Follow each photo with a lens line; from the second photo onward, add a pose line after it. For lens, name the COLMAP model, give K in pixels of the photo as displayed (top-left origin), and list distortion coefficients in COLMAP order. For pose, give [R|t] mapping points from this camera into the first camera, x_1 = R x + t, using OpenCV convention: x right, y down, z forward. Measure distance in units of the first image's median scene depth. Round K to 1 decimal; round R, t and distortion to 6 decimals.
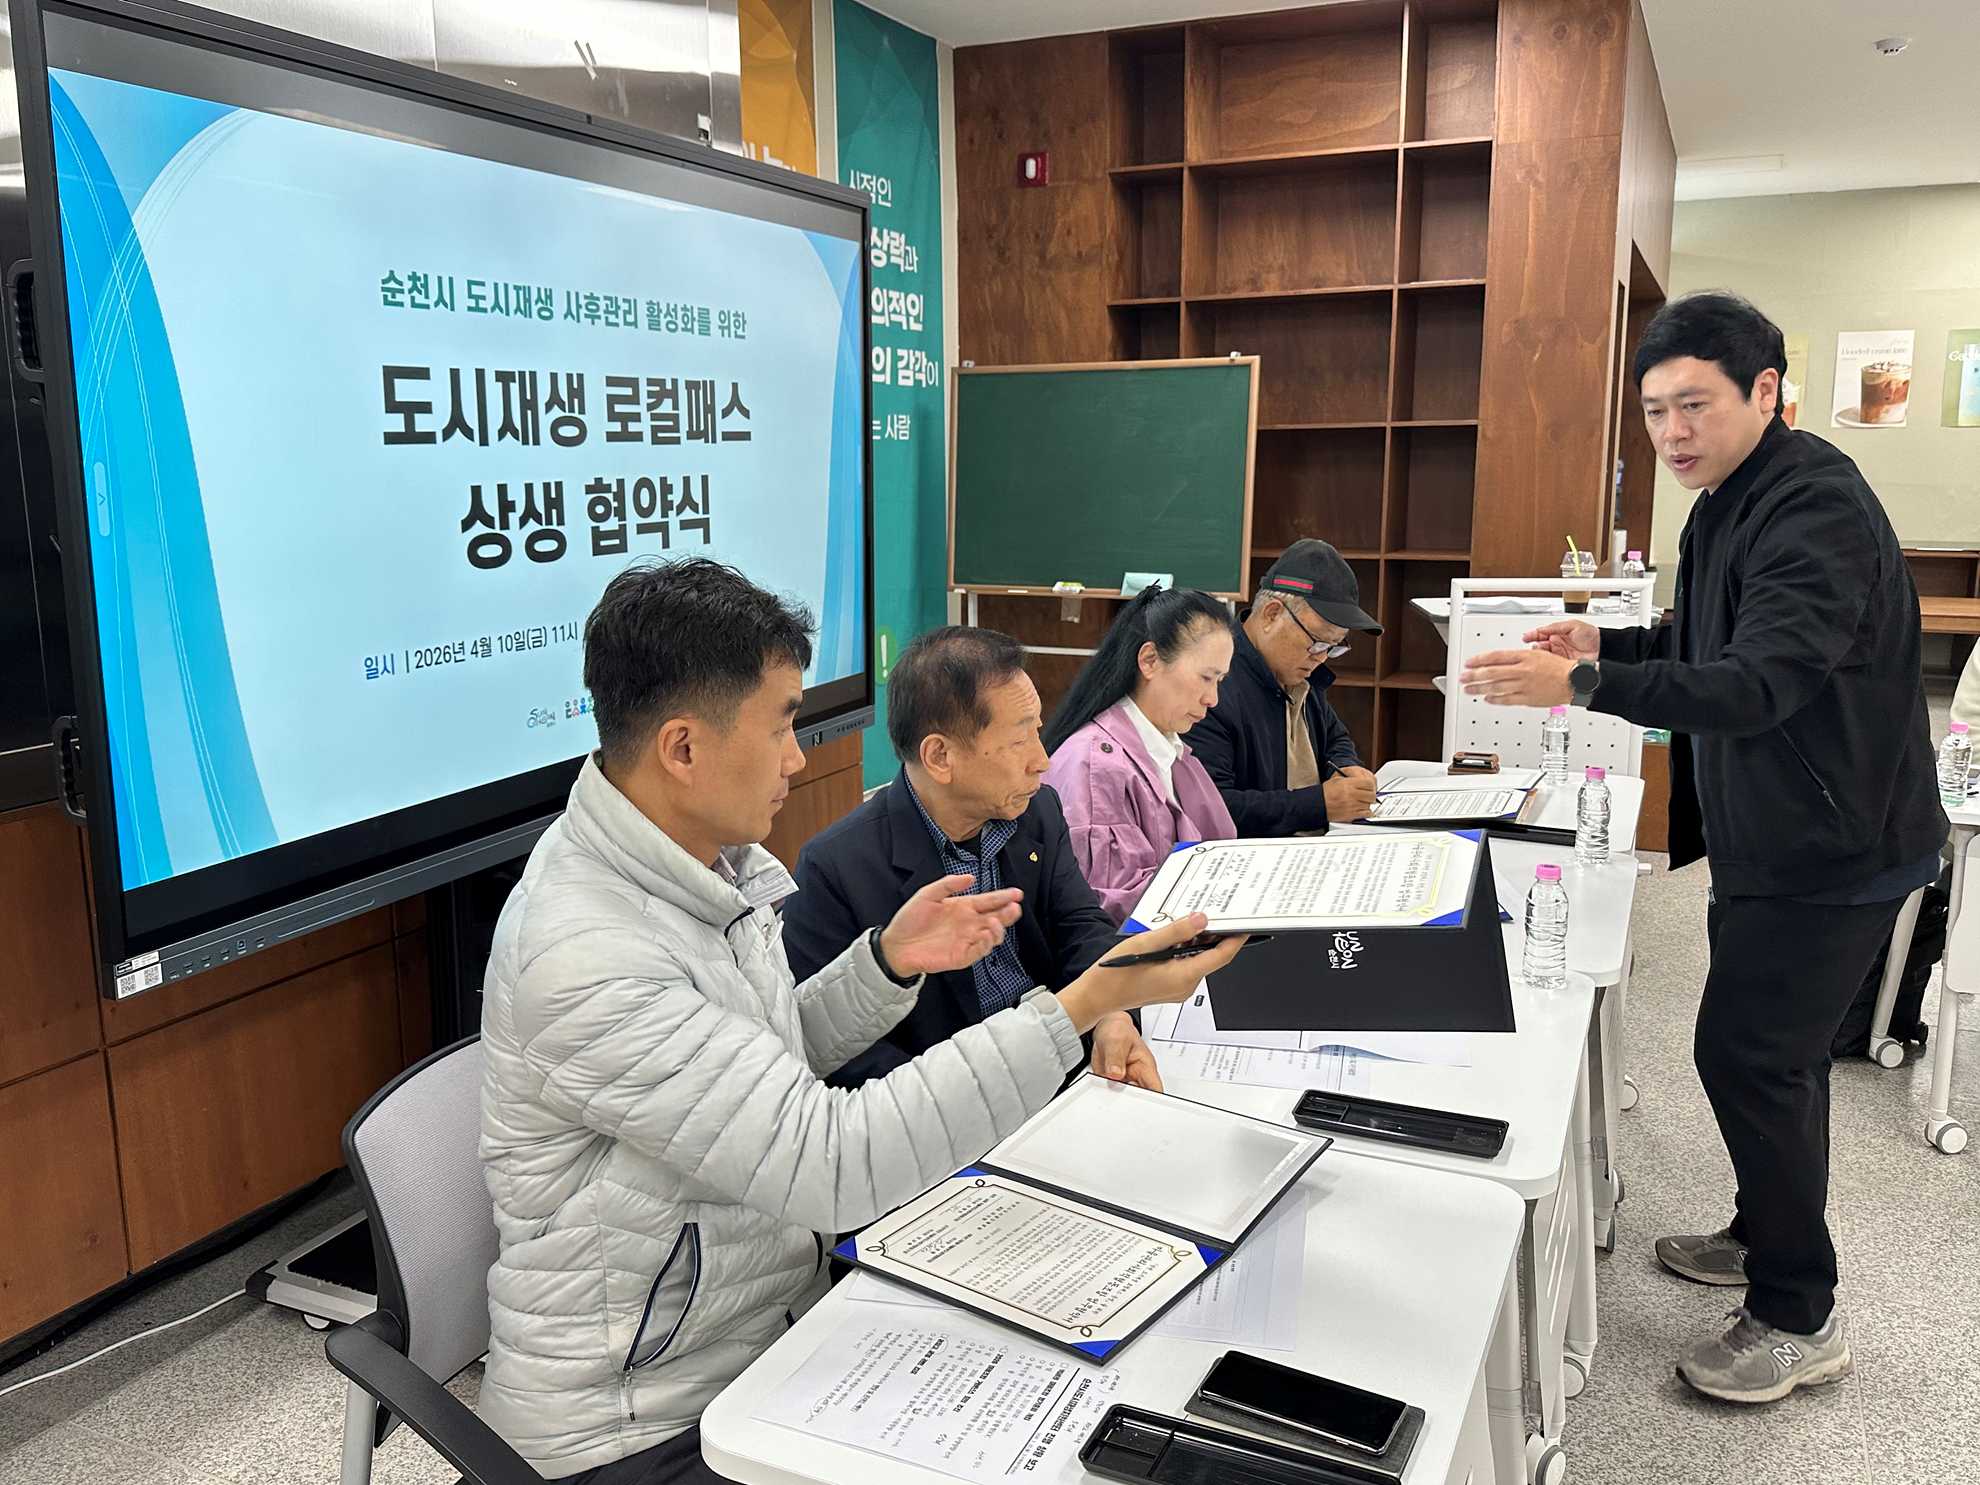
lens RADIAL K [[1547.0, 0, 1009.2], [0, 1547.0, 773.2], [0, 0, 1]] dist [0.032050, -0.045416]
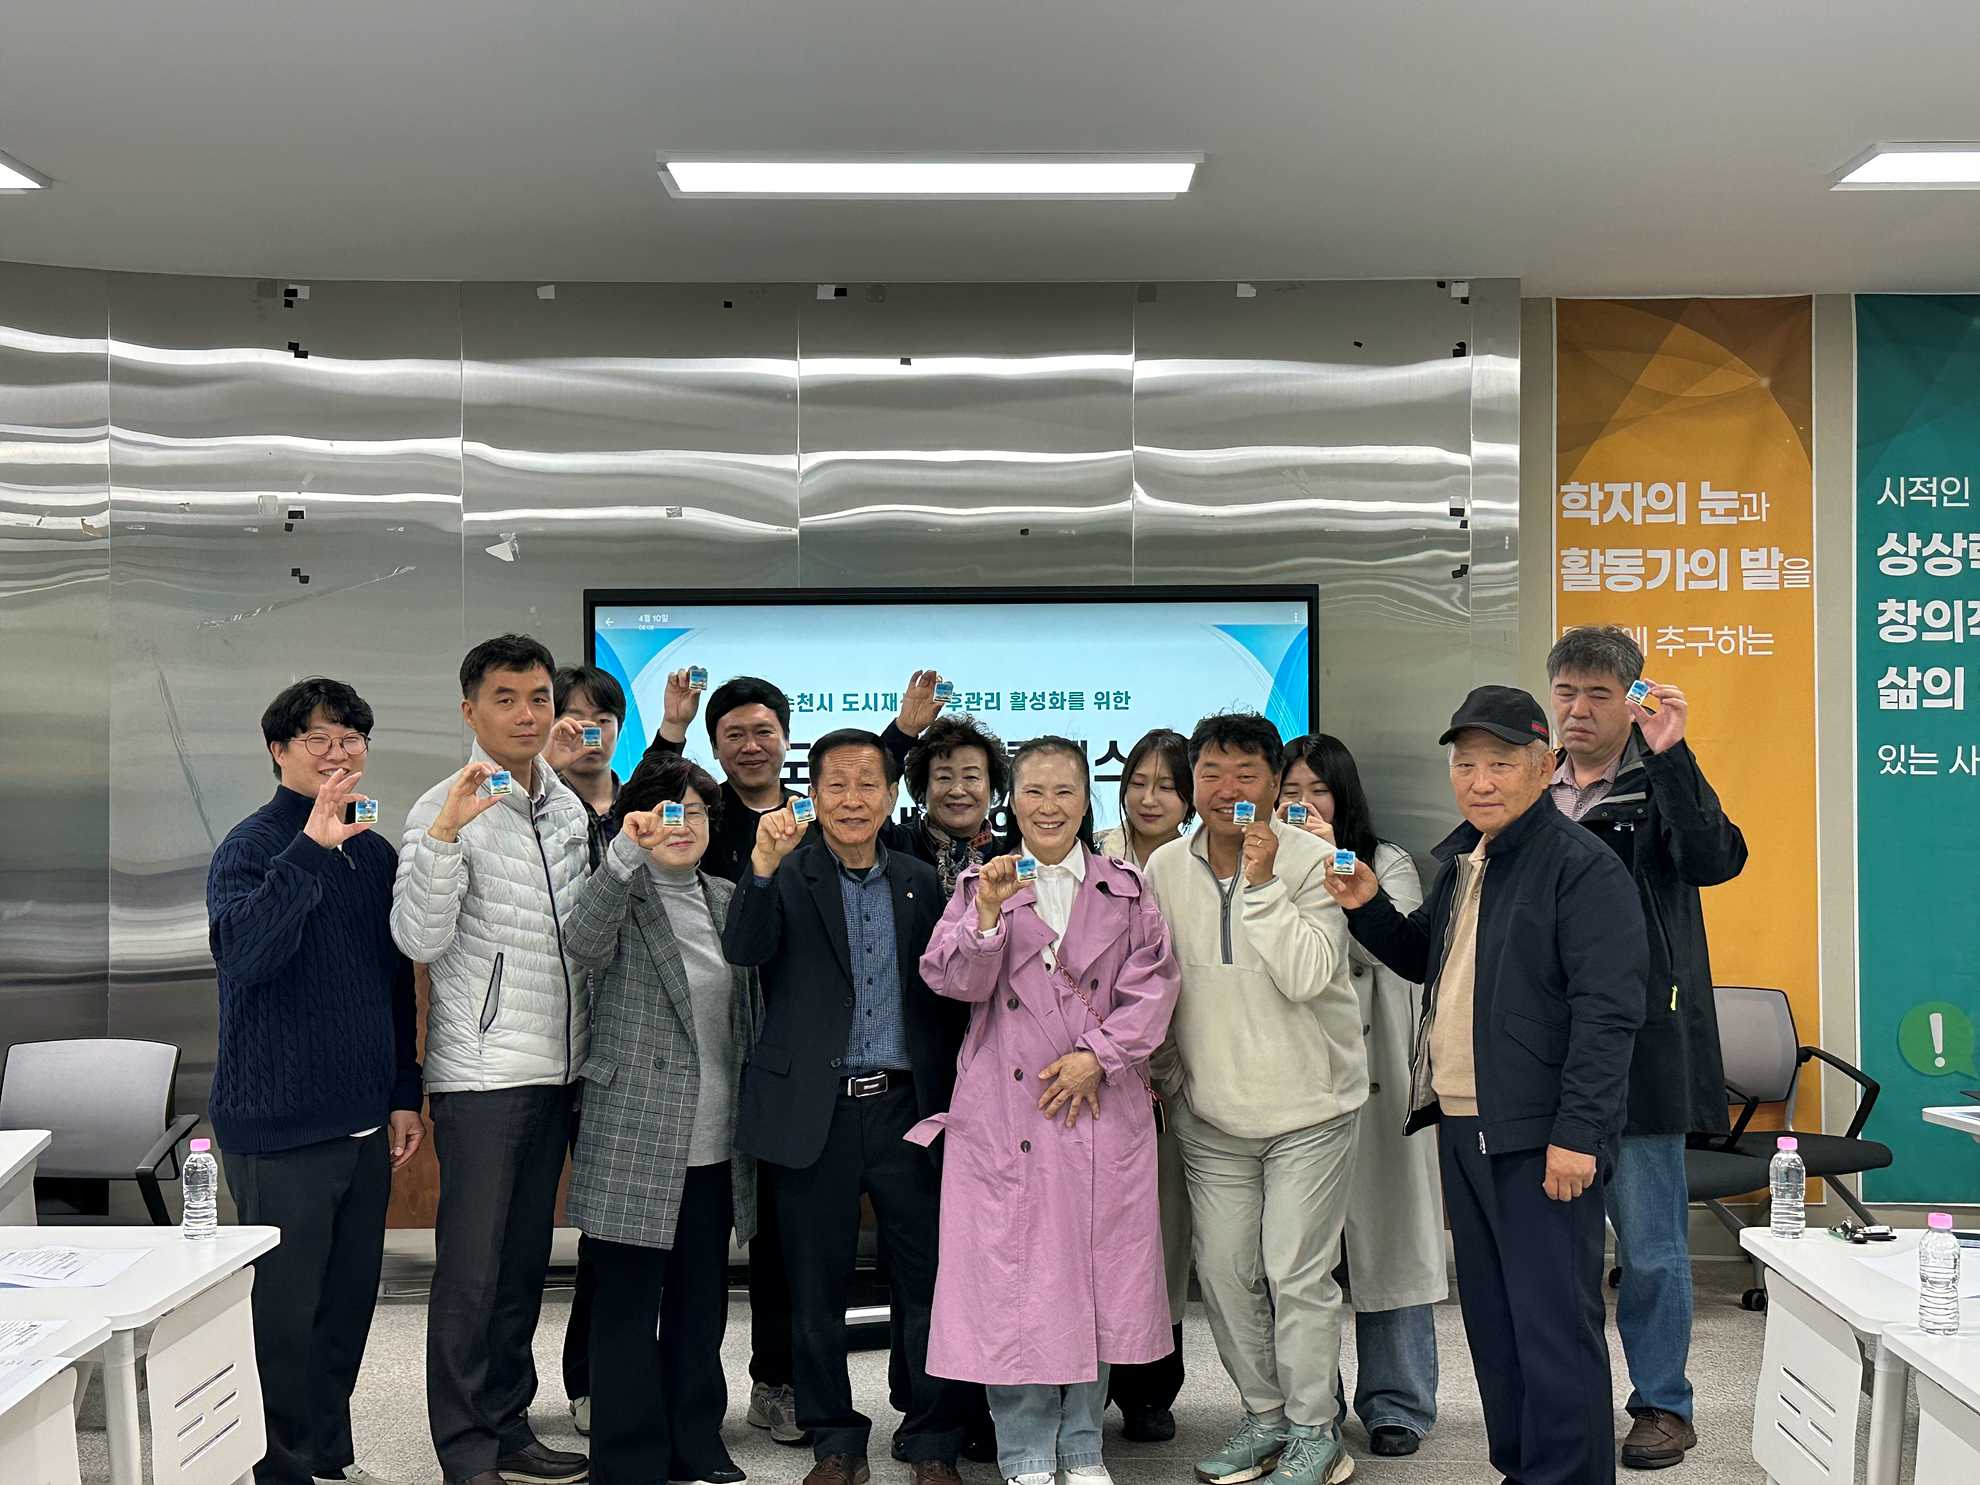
lens RADIAL K [[2439.0, 0, 978.4], [0, 2439.0, 744.0], [0, 0, 1]] dist [0.082383, 0.000000]
pose [[0.404747, 0.003328, -0.914423, 0.997871], [-0.193426, 0.977677, -0.082056, -0.027111], [0.893737, 0.210085, 0.396356, 0.018542]]
